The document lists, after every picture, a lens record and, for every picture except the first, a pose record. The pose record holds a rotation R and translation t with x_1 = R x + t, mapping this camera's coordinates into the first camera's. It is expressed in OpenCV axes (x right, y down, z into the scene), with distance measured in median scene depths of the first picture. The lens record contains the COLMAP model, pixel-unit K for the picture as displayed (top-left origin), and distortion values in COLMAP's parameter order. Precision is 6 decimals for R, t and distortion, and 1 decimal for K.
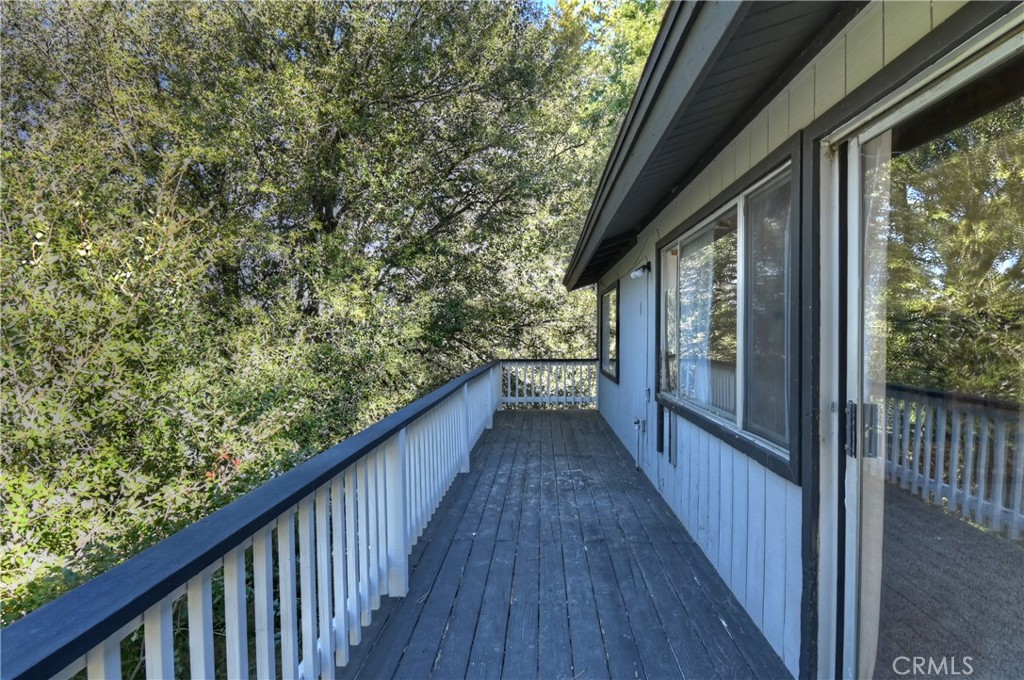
lens RADIAL K [[545.8, 0, 520.3], [0, 545.8, 337.4], [0, 0, 1]] dist [-0.002197, -0.002632]
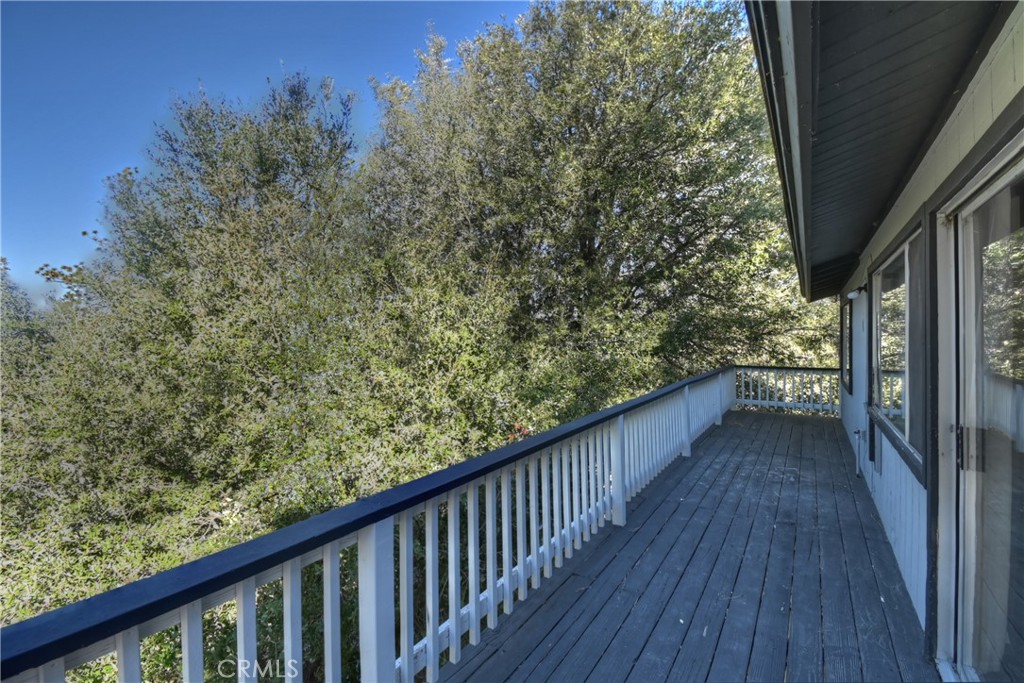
lens RADIAL K [[462.7, 0, 496.8], [0, 462.7, 340.2], [0, 0, 1]] dist [0.011566, -0.004590]
pose [[0.851919, 0.000884, -0.523673, 0.093917], [-0.000826, 1.000000, 0.000345, -0.025797], [0.523673, 0.000138, 0.851919, -0.163174]]
